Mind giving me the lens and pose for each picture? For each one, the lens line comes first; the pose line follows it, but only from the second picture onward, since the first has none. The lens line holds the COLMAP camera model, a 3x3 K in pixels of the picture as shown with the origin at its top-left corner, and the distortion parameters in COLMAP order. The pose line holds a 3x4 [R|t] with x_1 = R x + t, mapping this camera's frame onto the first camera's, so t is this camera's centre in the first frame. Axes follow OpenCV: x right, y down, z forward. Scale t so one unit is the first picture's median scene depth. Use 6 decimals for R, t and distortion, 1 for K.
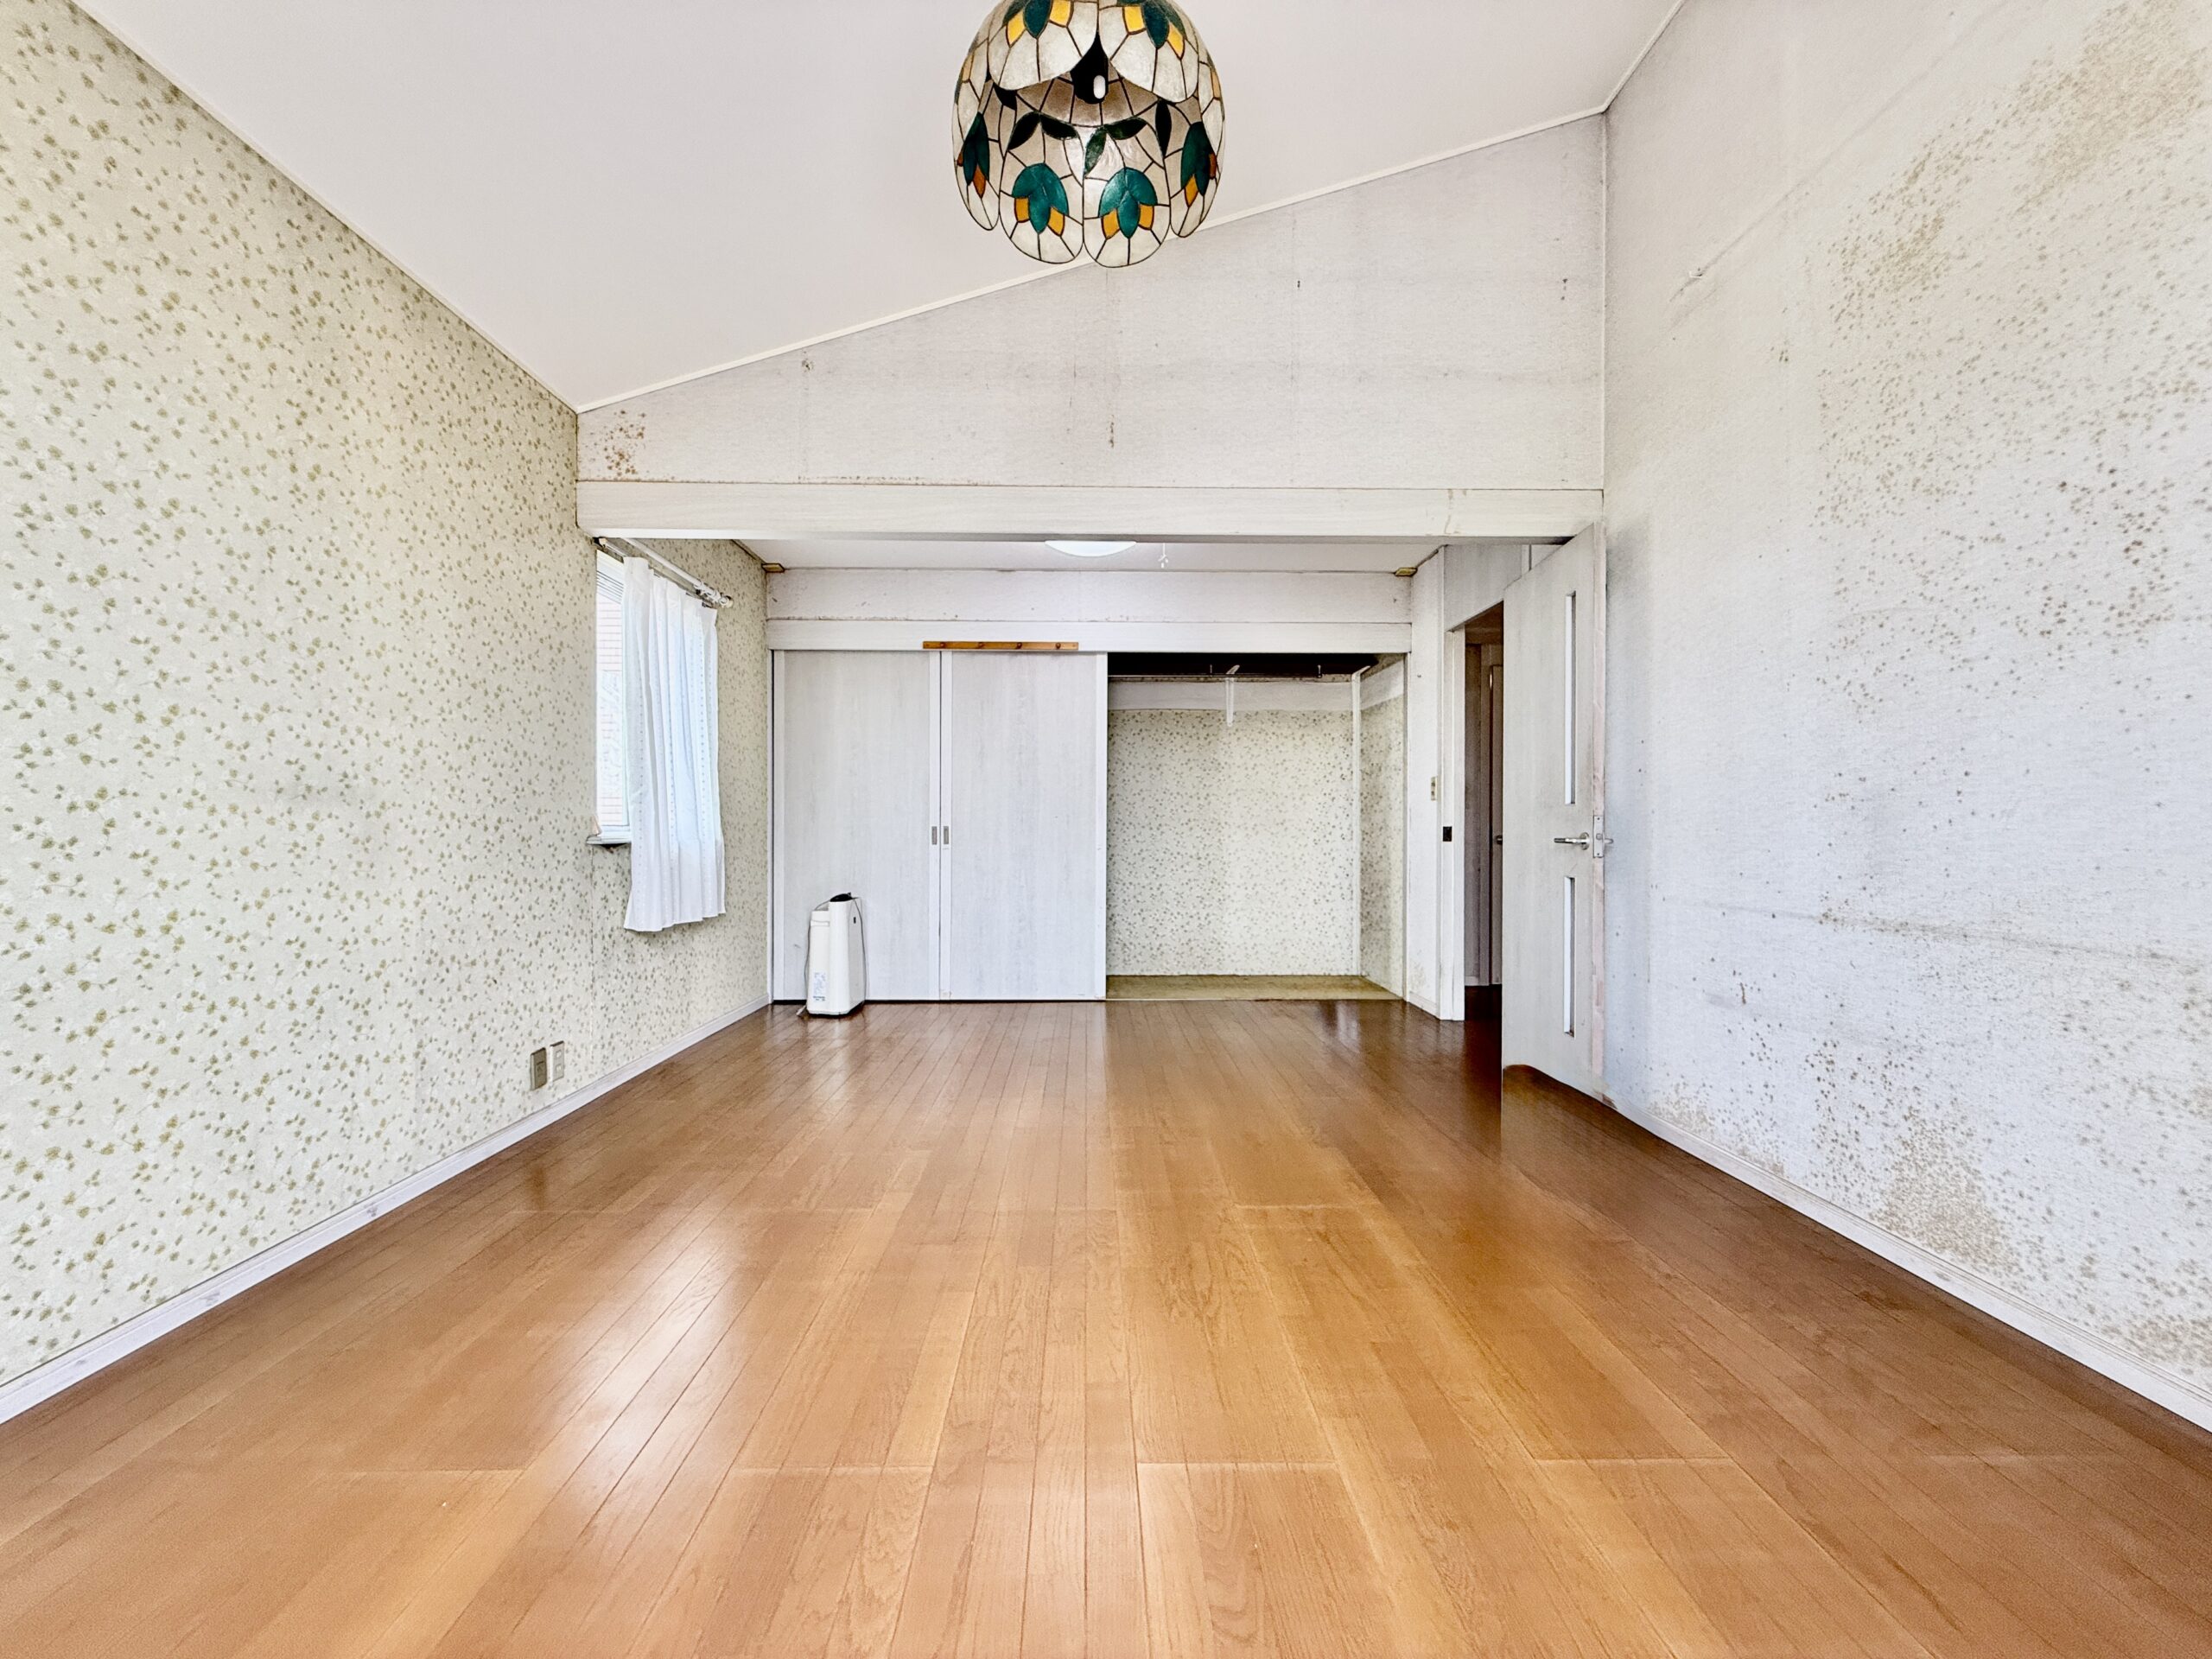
lens RADIAL K [[885.6, 0, 1103.3], [0, 885.6, 831.3], [0, 0, 1]] dist [-0.000926, 0.000686]
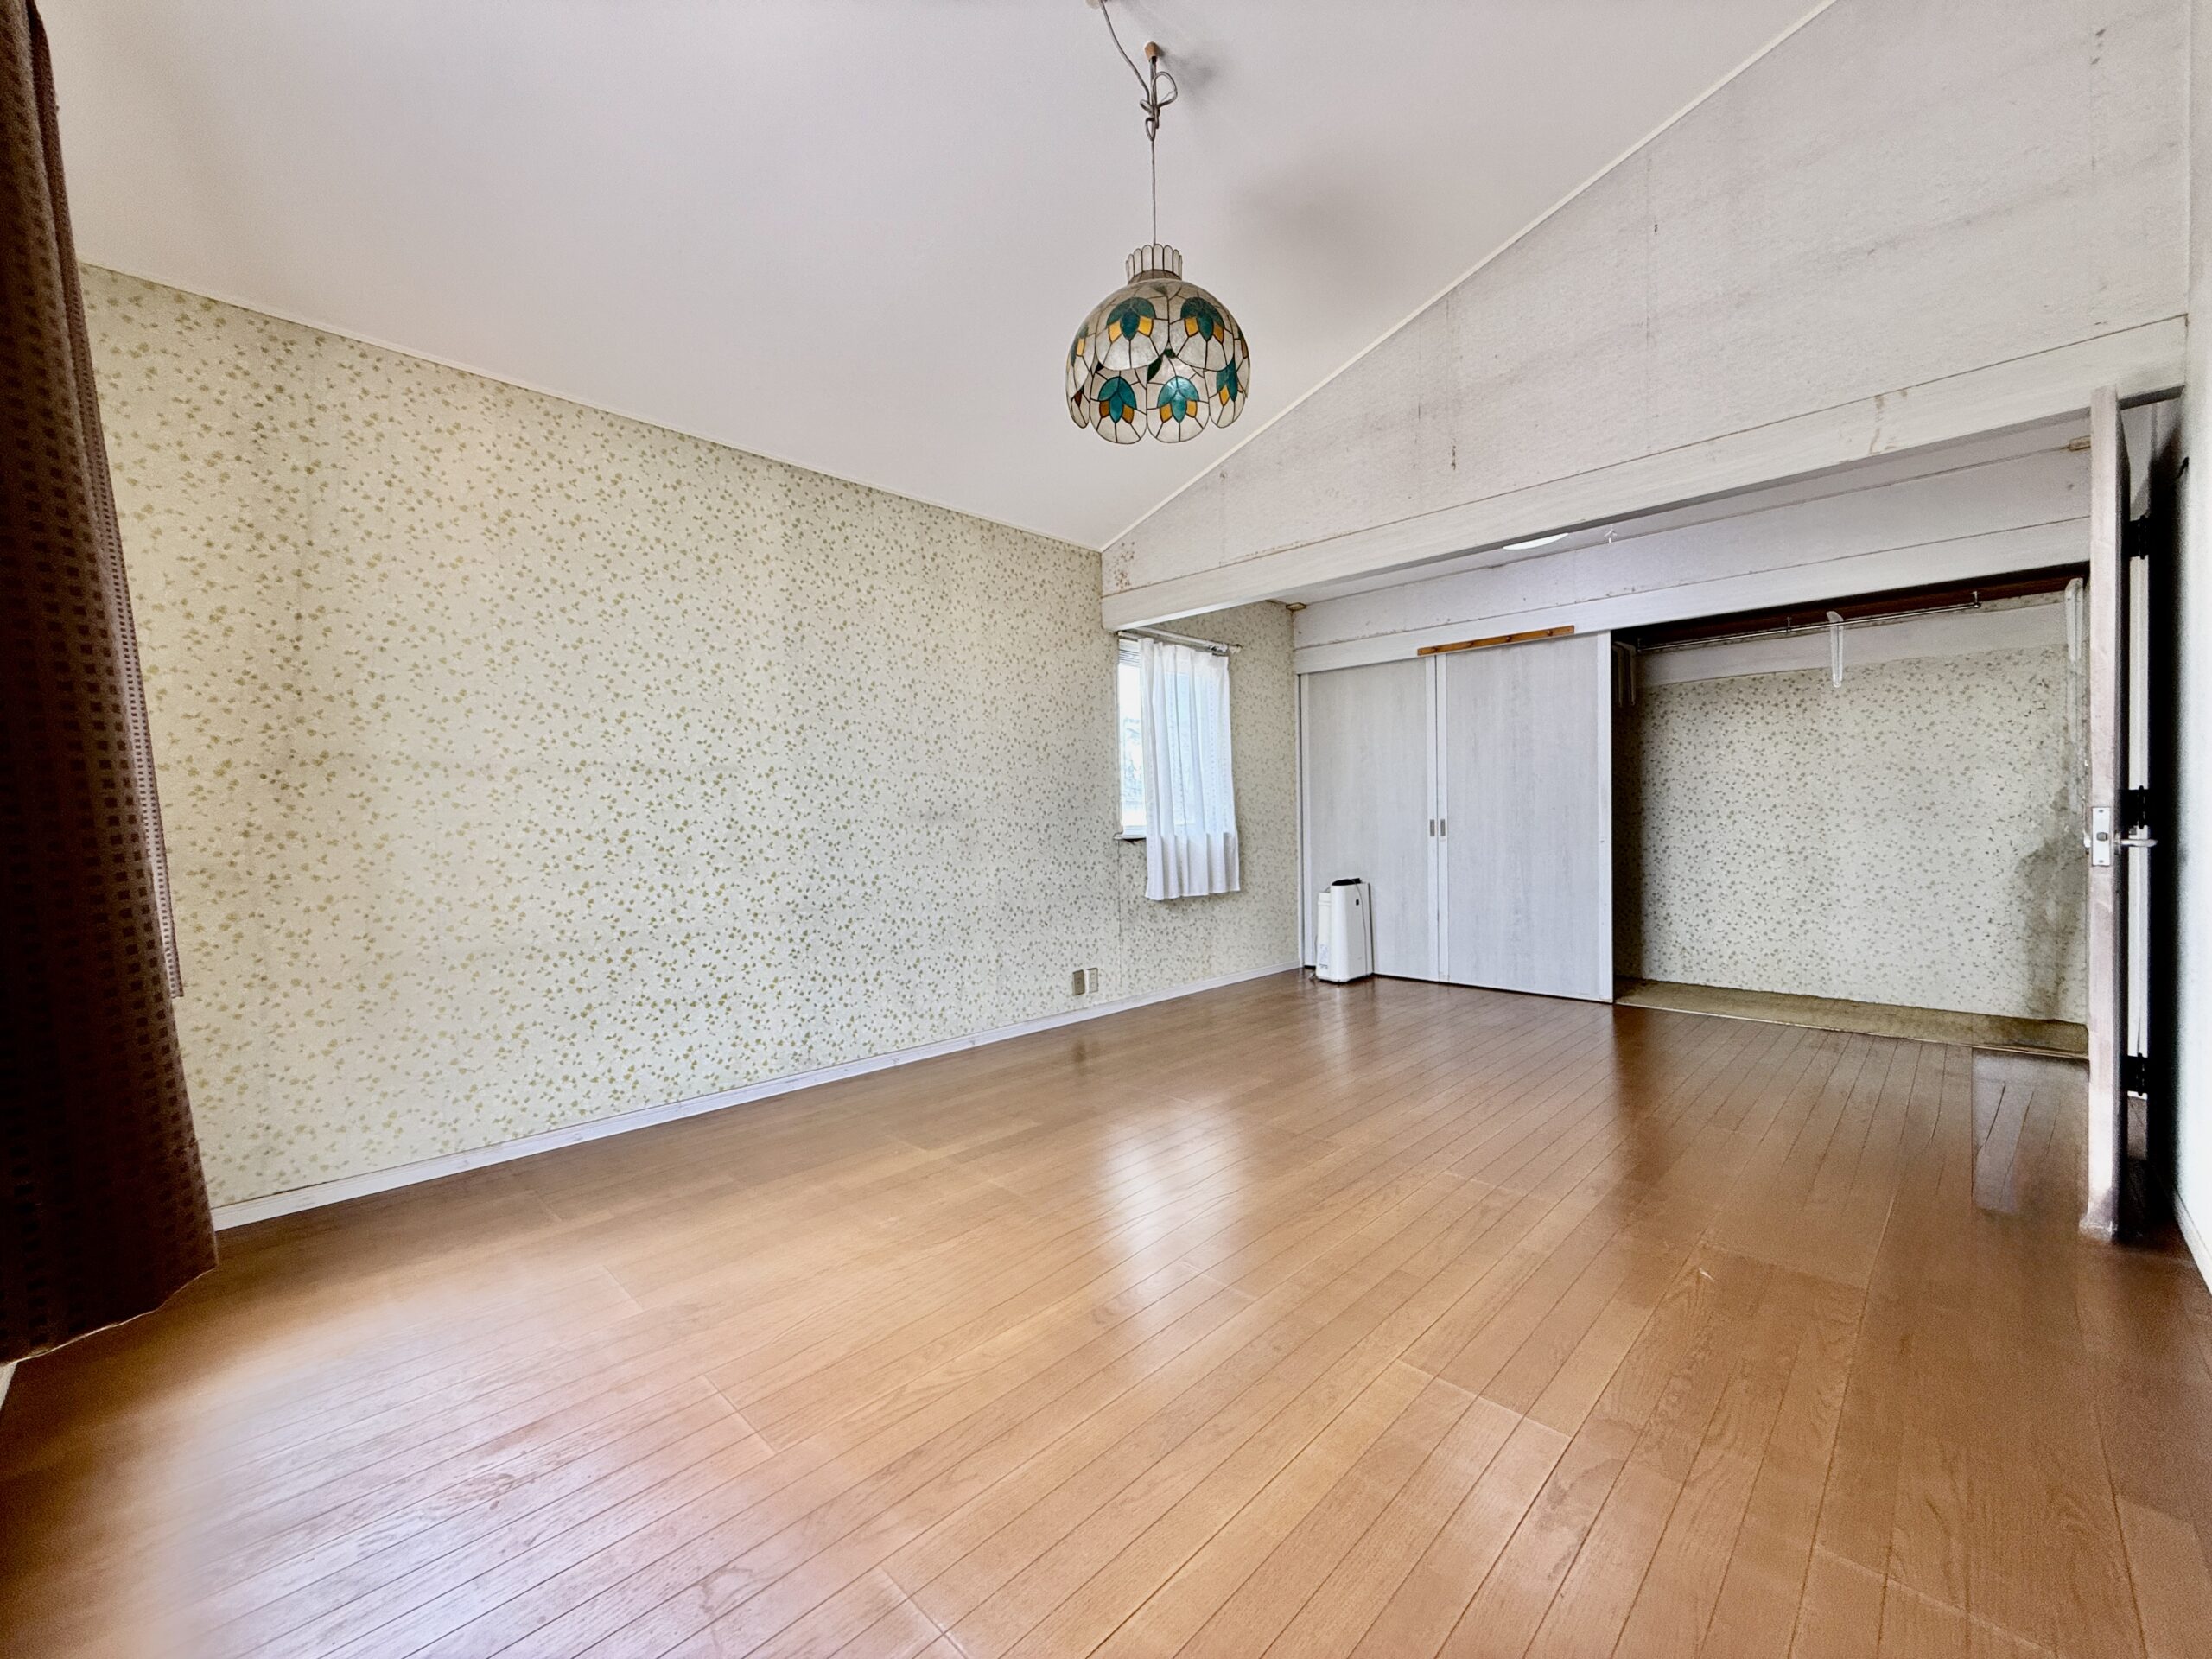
lens RADIAL K [[885.6, 0, 1103.3], [0, 885.6, 831.3], [0, 0, 1]] dist [-0.000926, 0.000686]
pose [[0.700294, -0.001551, -0.713853, 0.683624], [0.016069, 0.999778, 0.013592, -0.028112], [0.713674, -0.020990, 0.700163, -0.083673]]
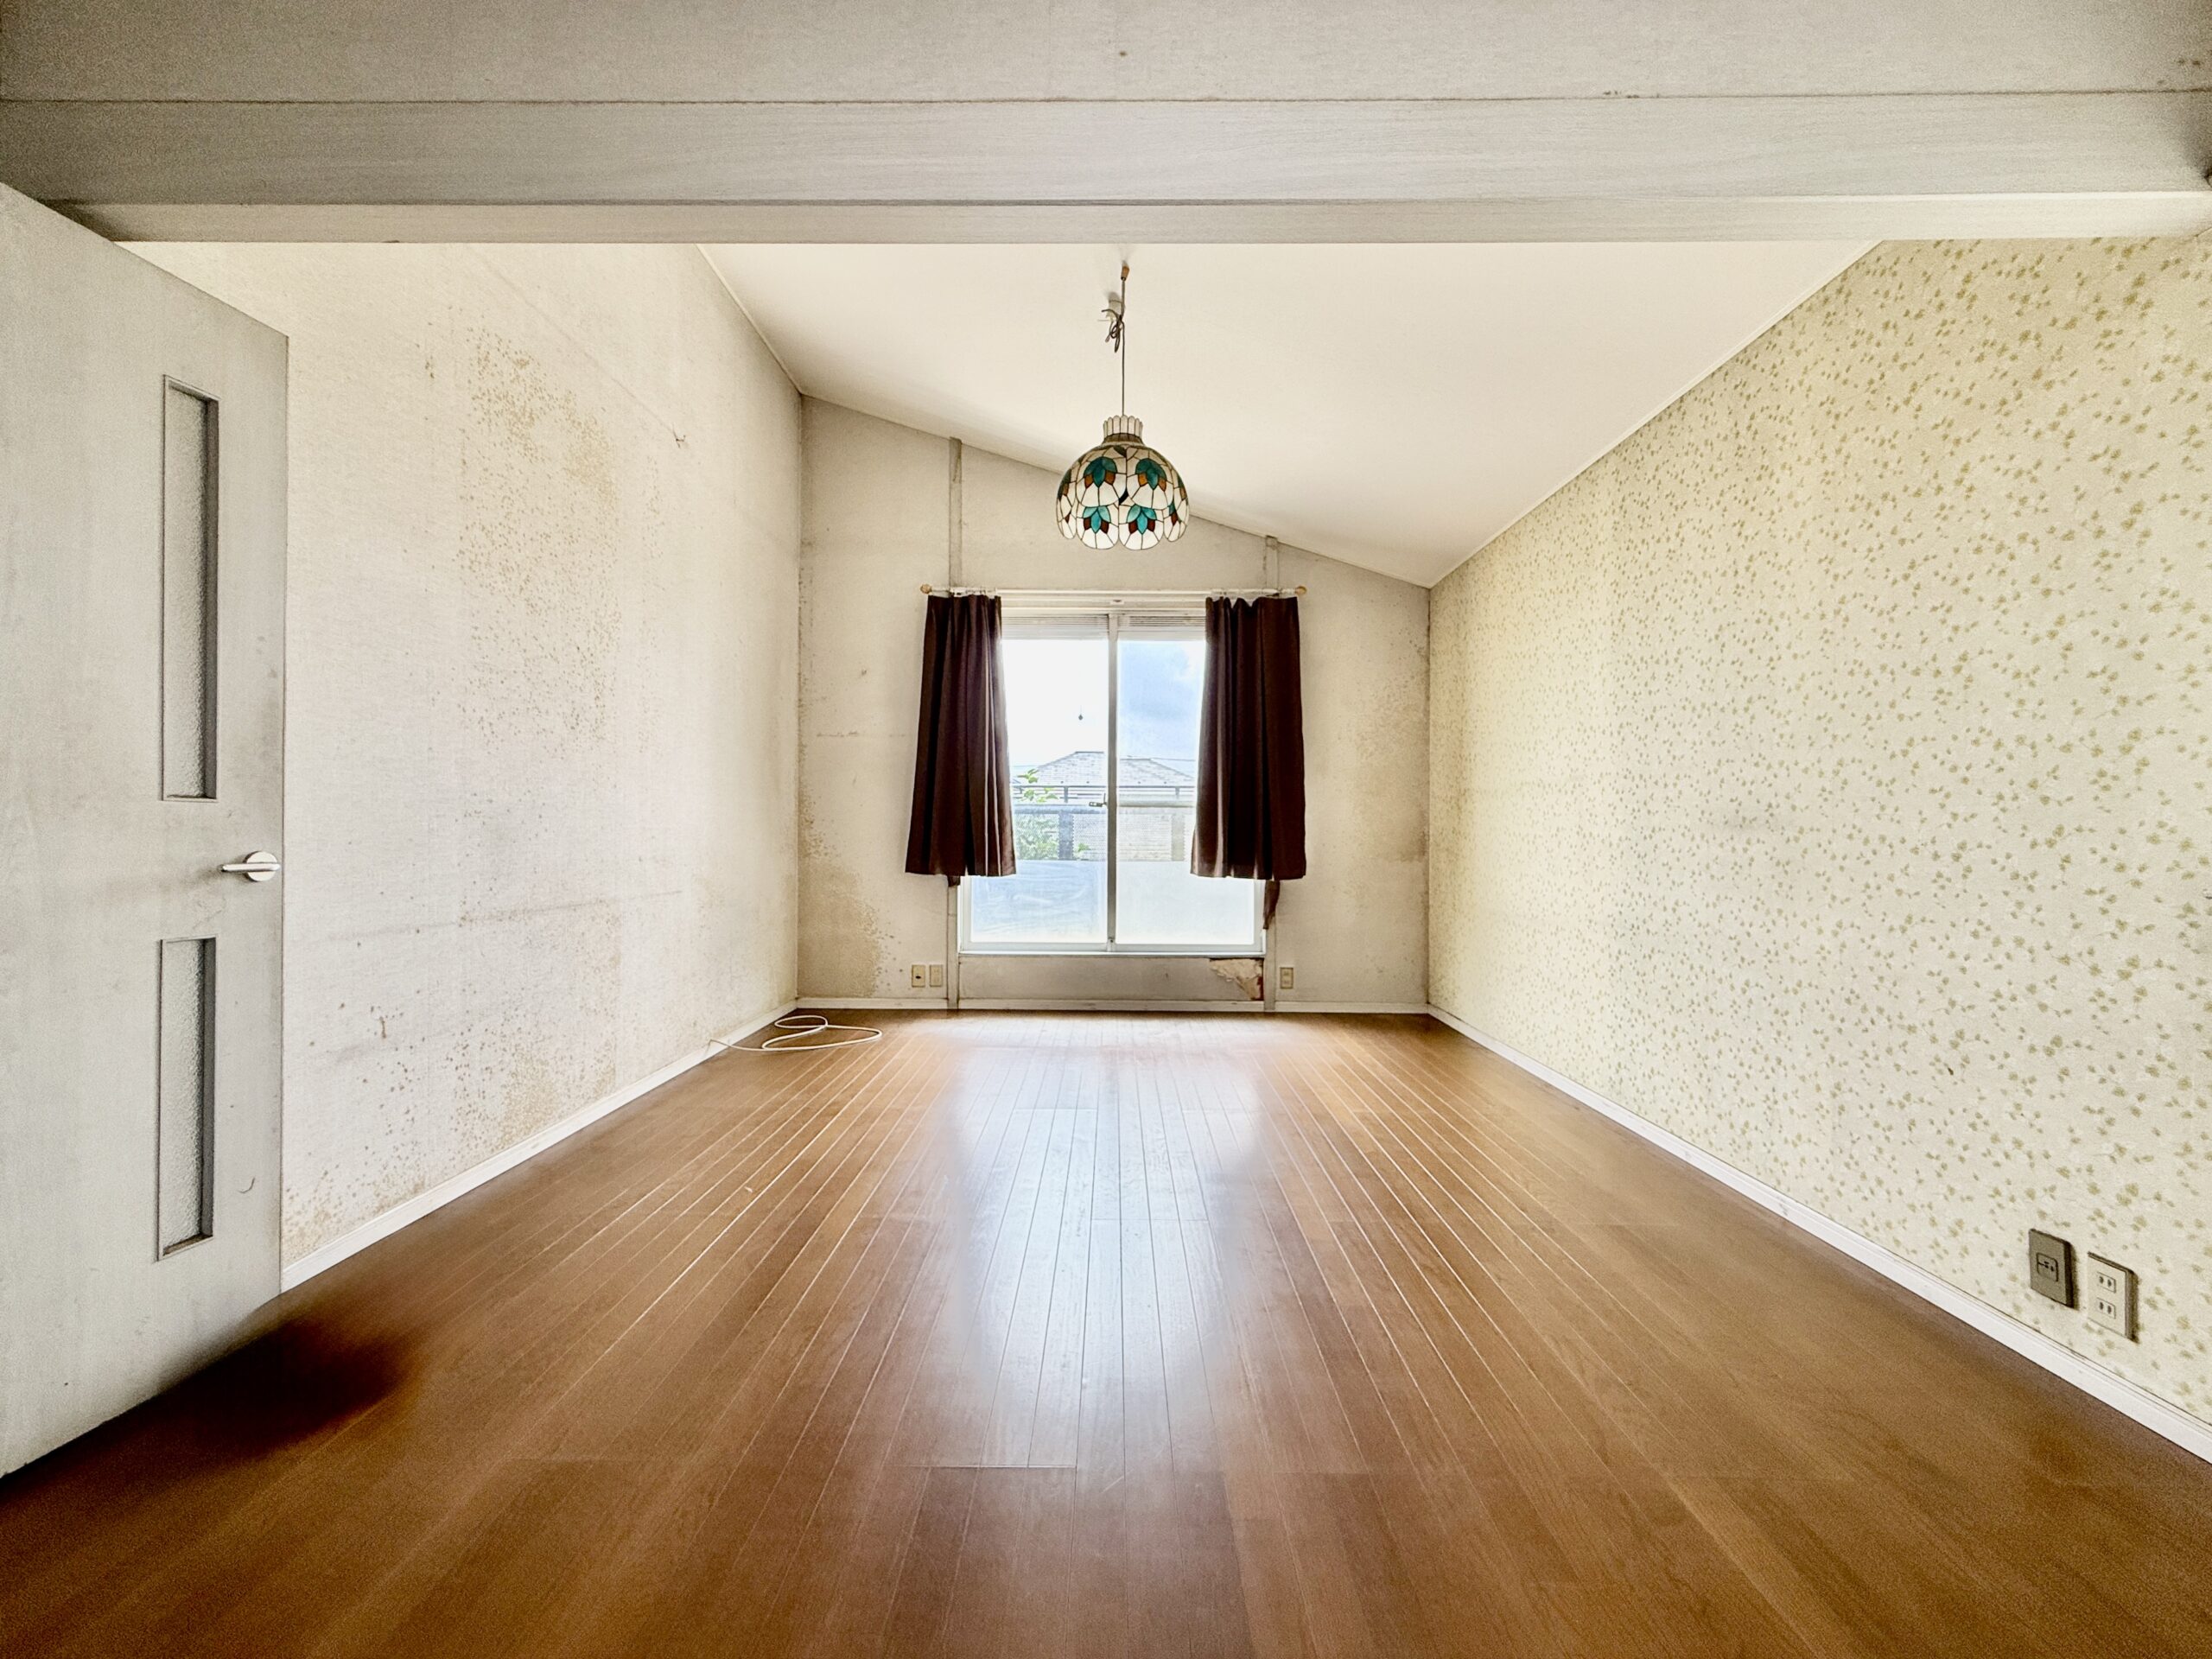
lens RADIAL K [[908.6, 0, 1106.0], [0, 908.6, 829.5], [0, 0, 1]] dist [0.001716, 0.000360]
pose [[-0.999536, -0.008197, 0.029351, -0.032260], [-0.008221, 0.999966, -0.000694, -0.024030], [-0.029344, -0.000935, -0.999569, 2.157552]]
